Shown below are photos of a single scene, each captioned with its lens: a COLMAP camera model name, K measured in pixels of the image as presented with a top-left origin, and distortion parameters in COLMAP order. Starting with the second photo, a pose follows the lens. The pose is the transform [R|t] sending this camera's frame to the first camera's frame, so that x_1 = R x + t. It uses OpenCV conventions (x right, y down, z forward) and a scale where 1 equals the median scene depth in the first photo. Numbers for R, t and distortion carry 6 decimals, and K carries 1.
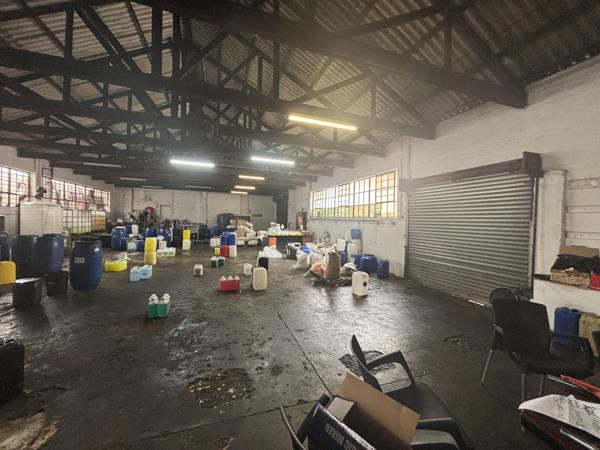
lens RADIAL K [[241.0, 0, 301.3], [0, 241.0, 224.2], [0, 0, 1]] dist [-0.001078, 0.000433]
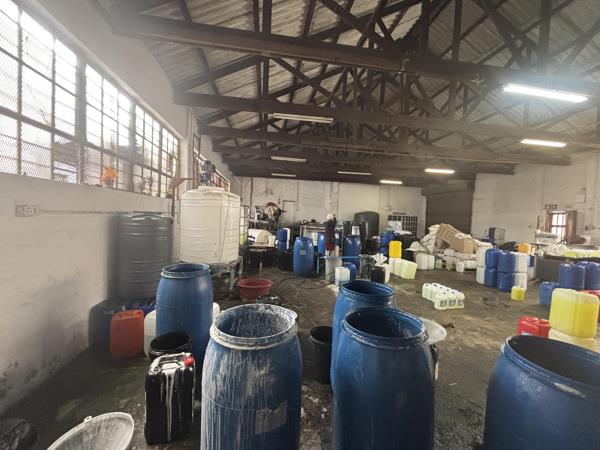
lens RADIAL K [[241.0, 0, 299.0], [0, 241.0, 224.6], [0, 0, 1]] dist [-0.001078, 0.000433]
pose [[0.979958, 0.021338, -0.198060, -0.385757], [-0.018769, 0.999714, 0.014837, -0.013897], [0.198320, -0.010823, 0.980078, 0.262724]]
